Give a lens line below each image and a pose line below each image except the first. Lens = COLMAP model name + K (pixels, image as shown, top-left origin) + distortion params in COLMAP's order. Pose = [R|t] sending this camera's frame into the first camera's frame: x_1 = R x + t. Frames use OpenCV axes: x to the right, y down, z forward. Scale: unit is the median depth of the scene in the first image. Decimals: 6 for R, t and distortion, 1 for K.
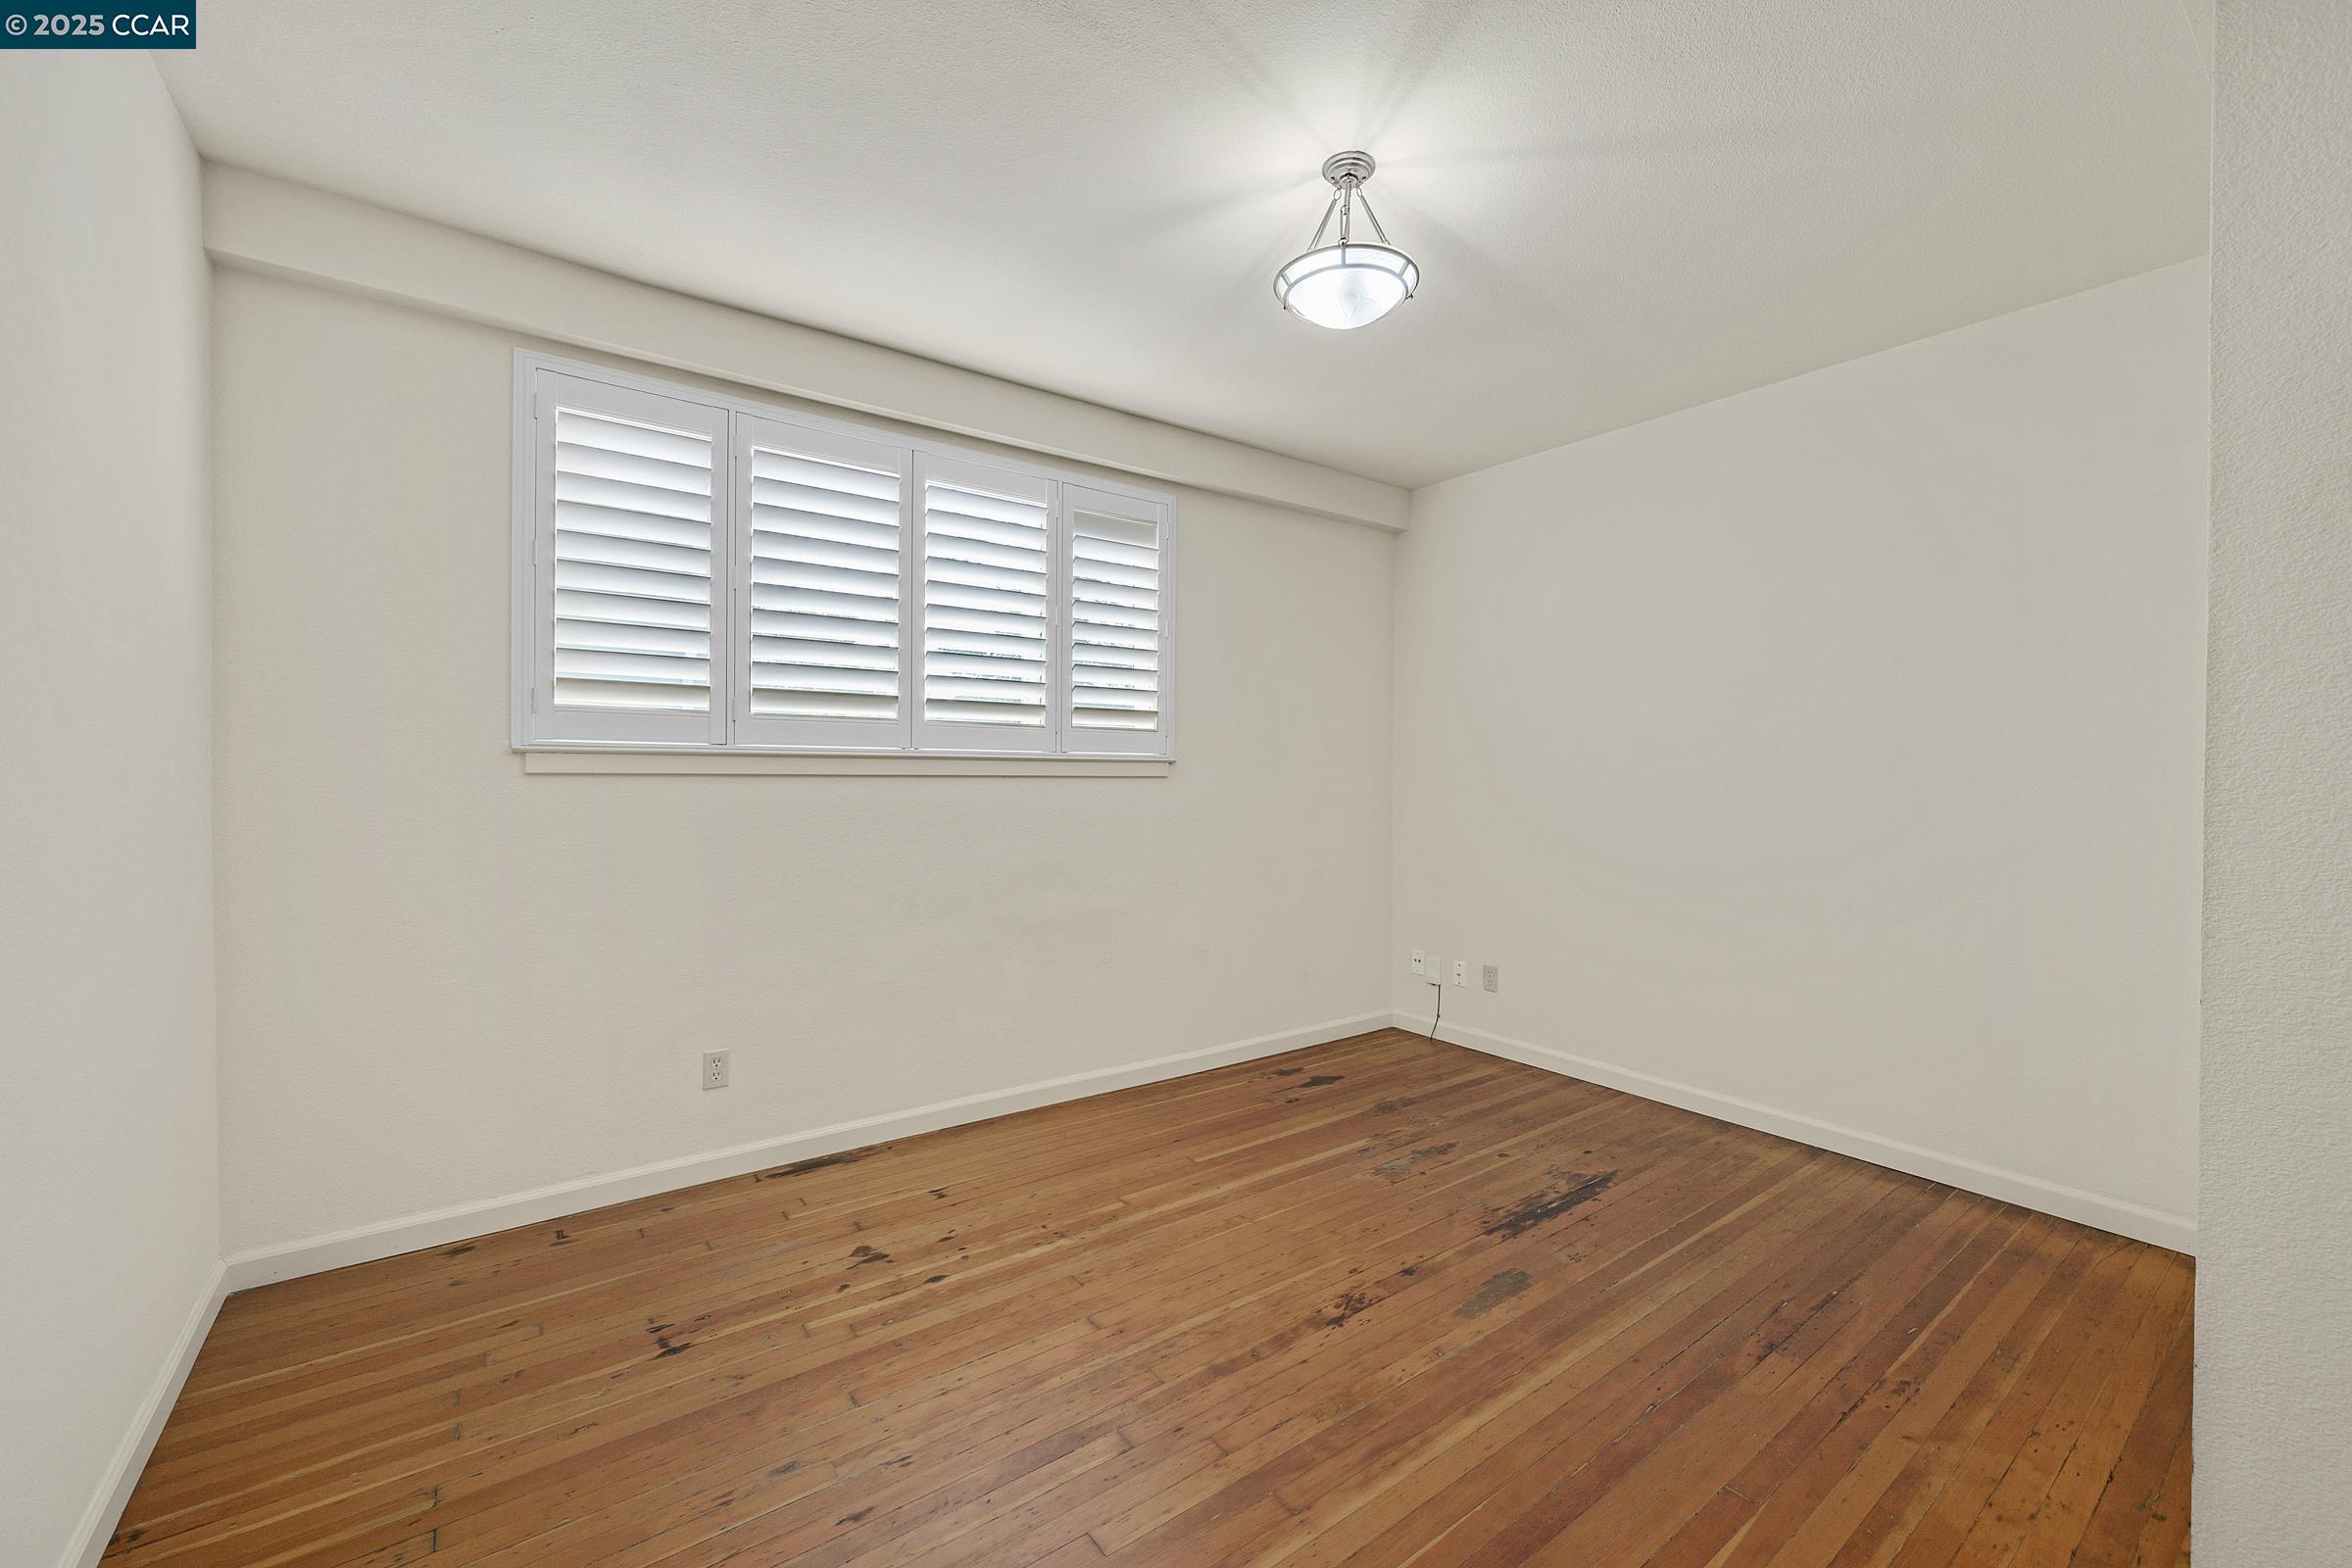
lens RADIAL K [[938.5, 0, 1186.7], [0, 938.5, 774.7], [0, 0, 1]] dist [-0.003367, -0.000423]
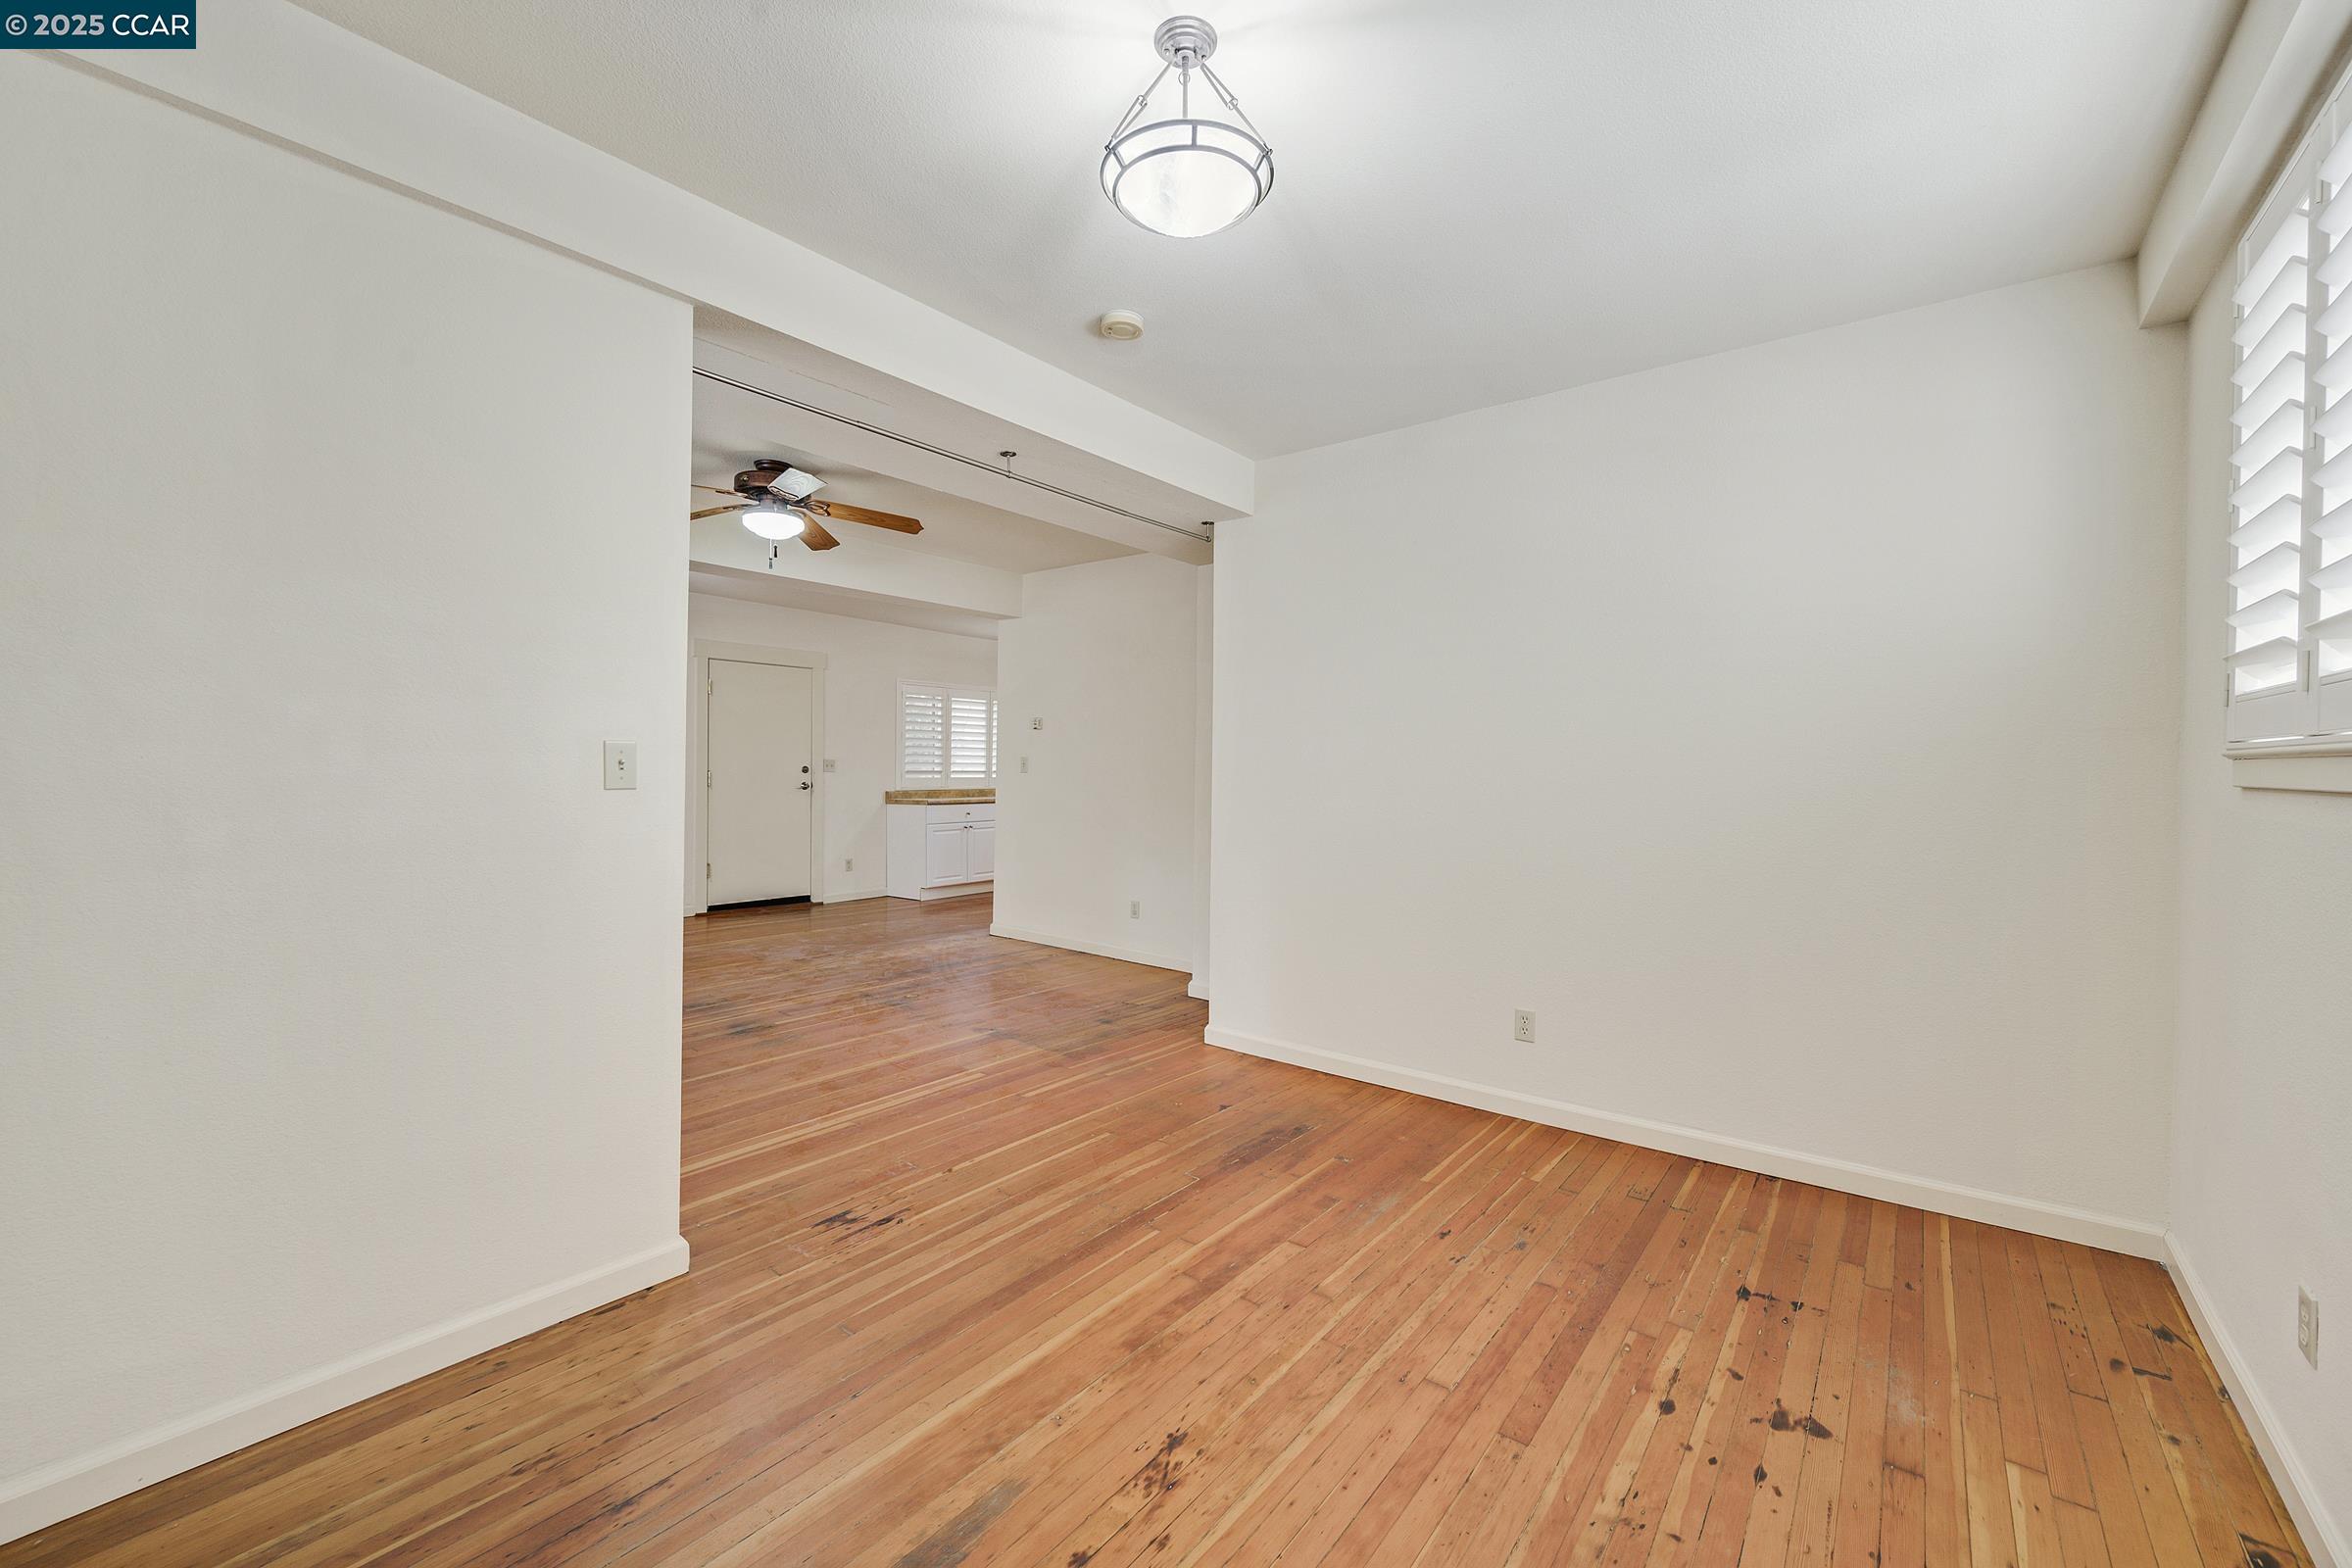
lens RADIAL K [[938.5, 0, 1186.7], [0, 938.5, 774.7], [0, 0, 1]] dist [-0.003367, -0.000423]
pose [[-0.964014, -0.015054, -0.265426, 0.393264], [-0.020413, 0.999639, 0.017444, -0.009347], [0.265068, 0.022234, -0.963973, 1.859717]]
